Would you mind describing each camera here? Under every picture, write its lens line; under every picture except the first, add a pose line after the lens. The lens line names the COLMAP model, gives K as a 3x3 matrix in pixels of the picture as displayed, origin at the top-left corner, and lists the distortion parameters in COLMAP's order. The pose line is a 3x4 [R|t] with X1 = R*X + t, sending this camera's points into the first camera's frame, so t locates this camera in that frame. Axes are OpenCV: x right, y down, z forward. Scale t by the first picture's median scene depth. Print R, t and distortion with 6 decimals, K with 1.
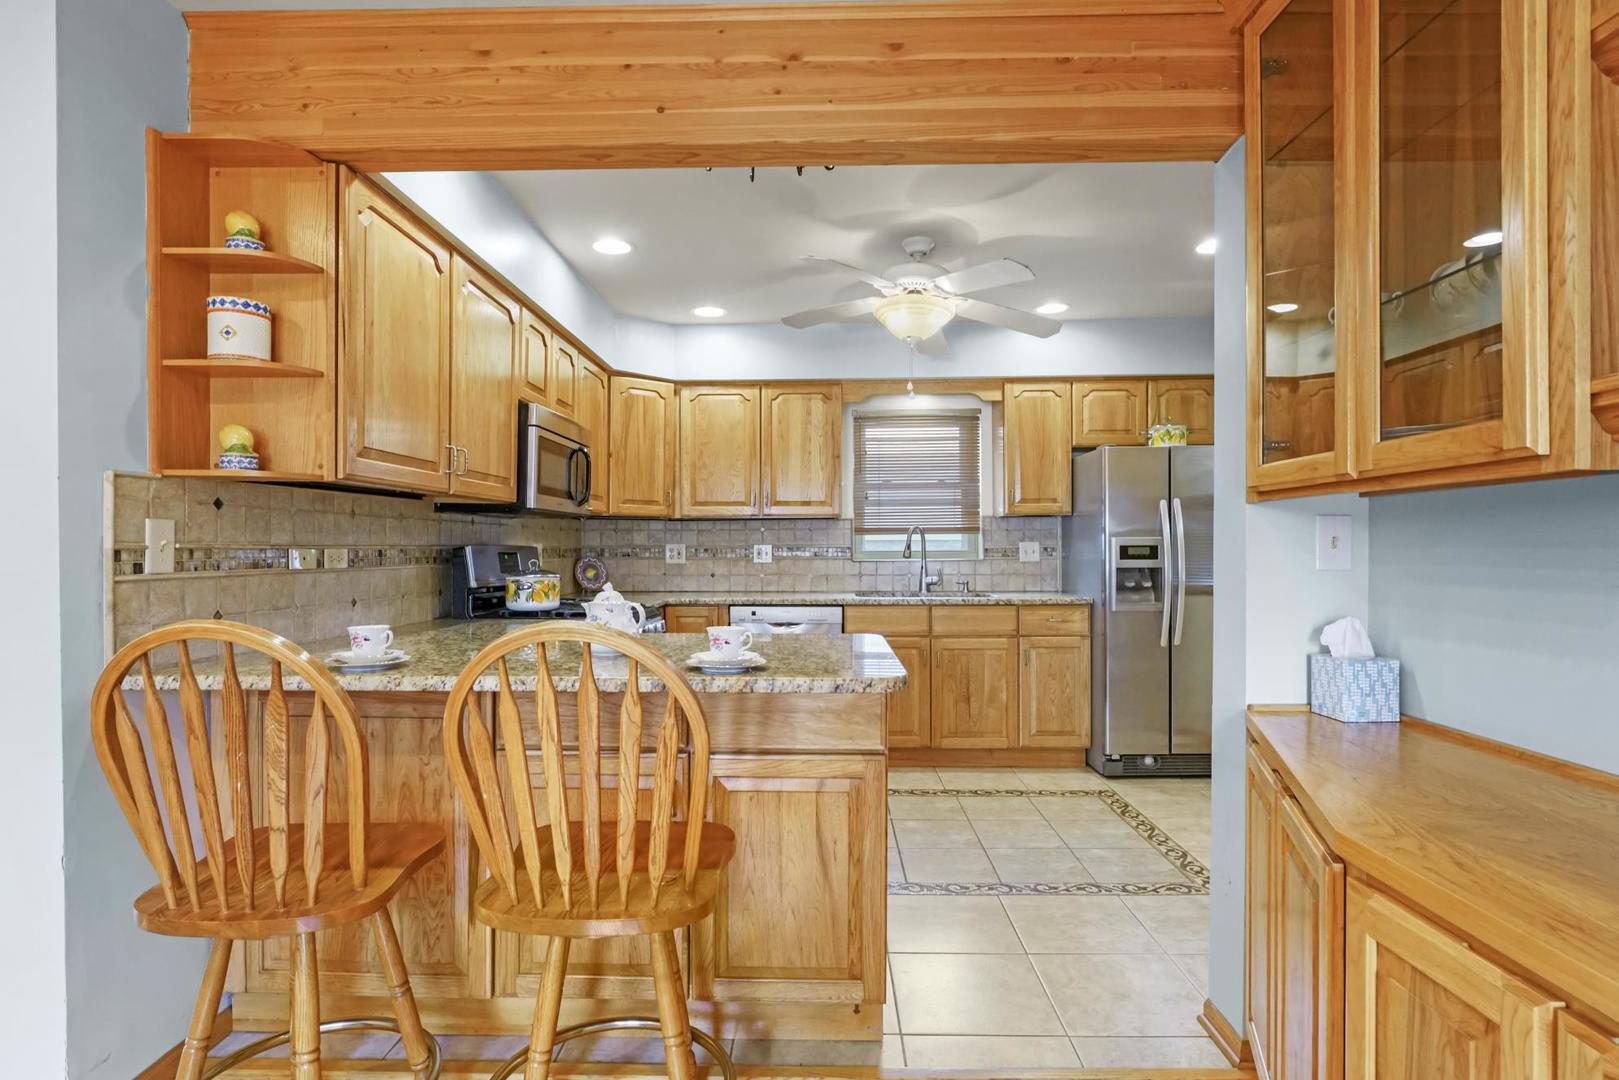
lens RADIAL K [[813.9, 0, 807.8], [0, 813.9, 549.2], [0, 0, 1]] dist [0.000122, -0.000042]
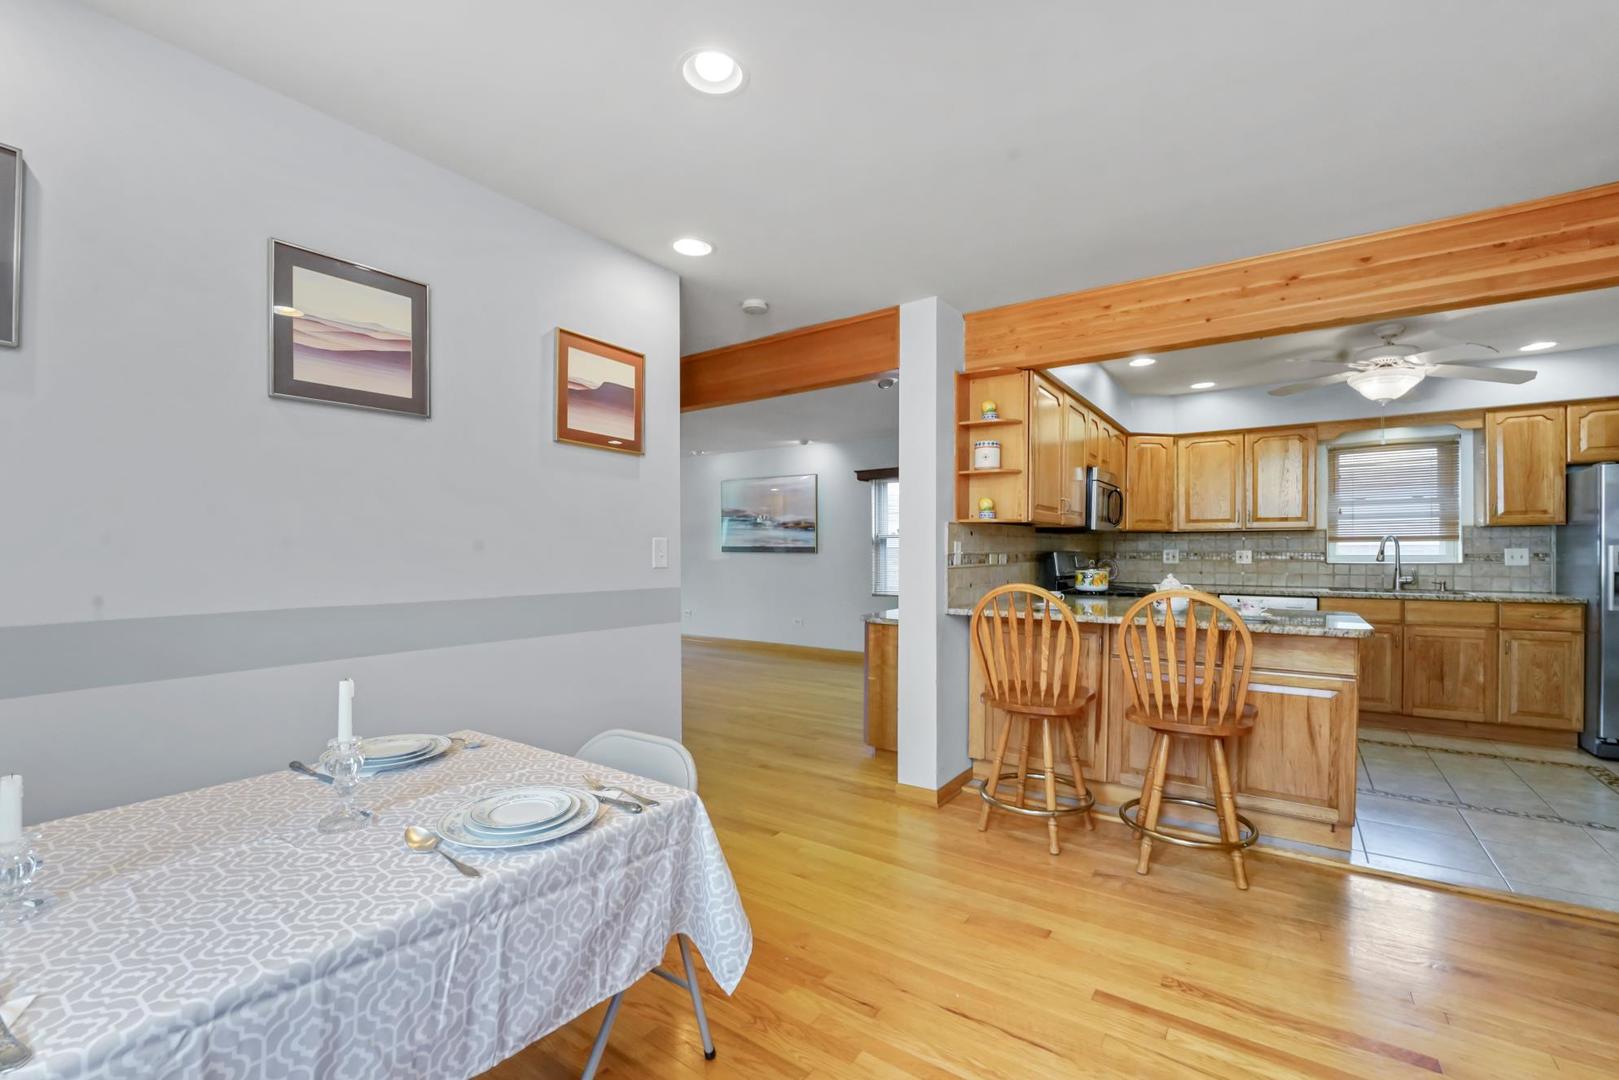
lens RADIAL K [[675.8, 0, 812.0], [0, 675.8, 555.0], [0, 0, 1]] dist [-0.034285, 0.005842]
pose [[0.828181, 0.005128, -0.560438, -0.033035], [-0.001491, 0.999975, 0.006946, -0.005011], [0.560459, -0.004917, 0.828167, -0.342321]]
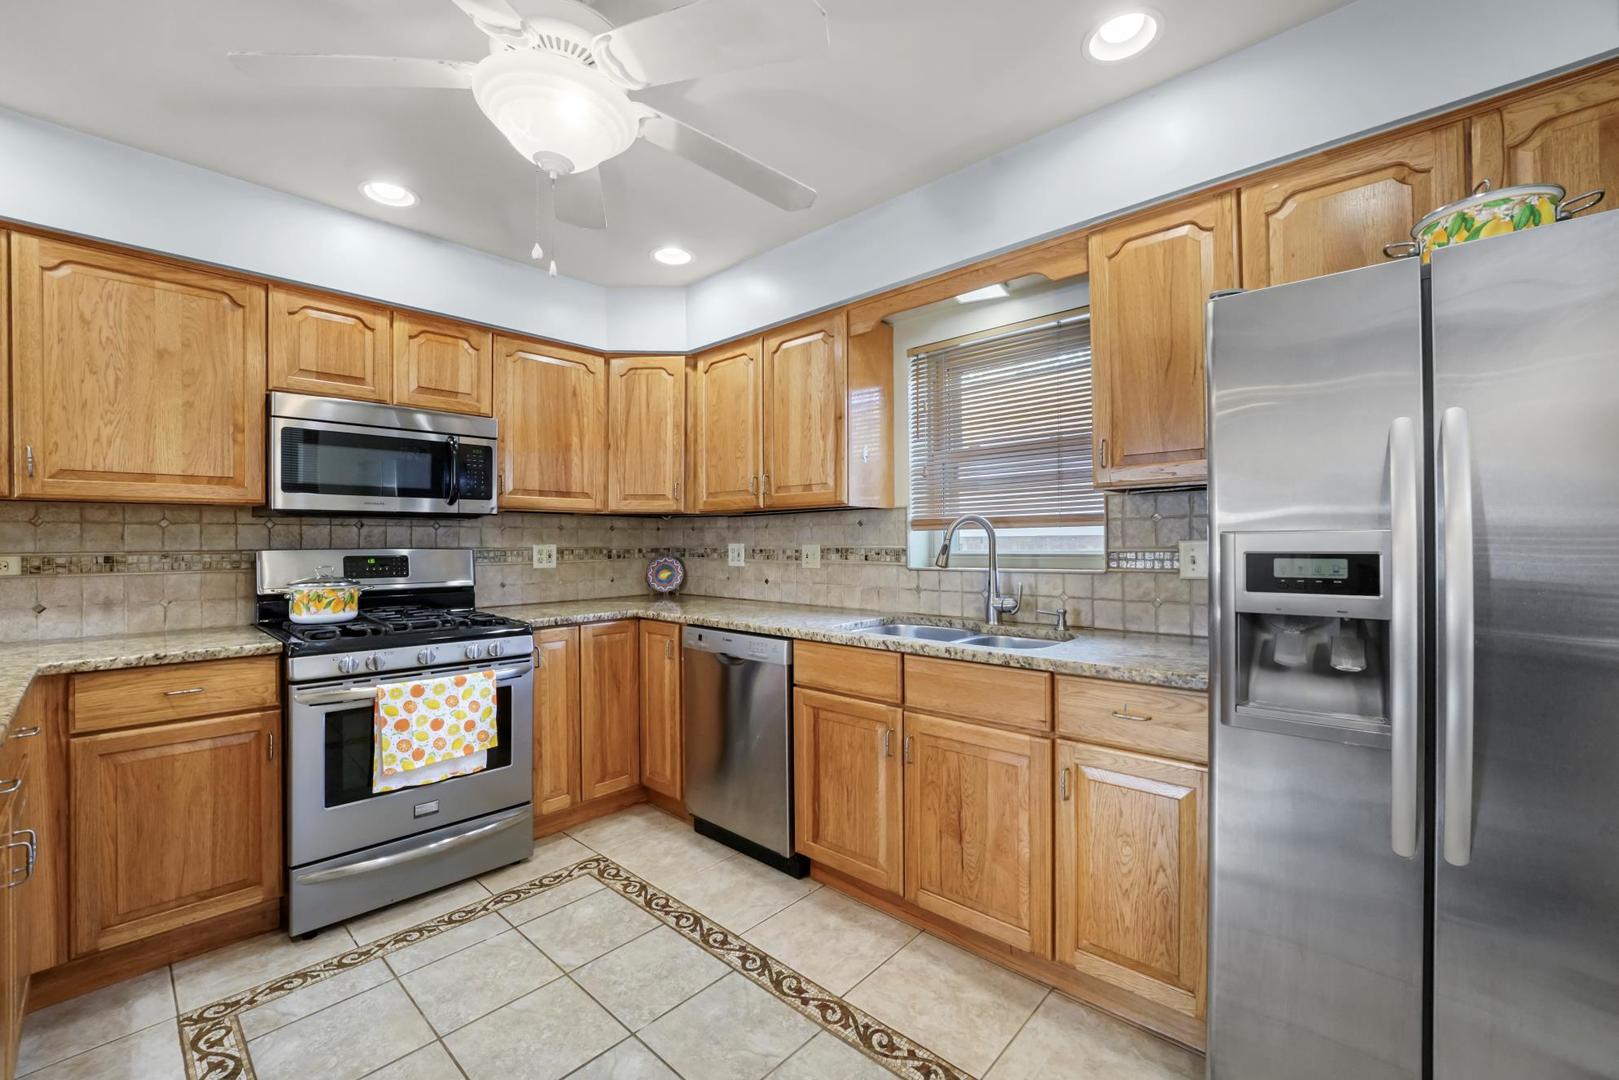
lens RADIAL K [[652.8, 0, 809.5], [0, 652.8, 540.0], [0, 0, 1]] dist [-0.018198, -0.000007]
pose [[0.755968, -0.003671, -0.654598, 0.402314], [0.002032, 0.999993, -0.003261, -0.009248], [0.654605, 0.001135, 0.755970, 0.606134]]
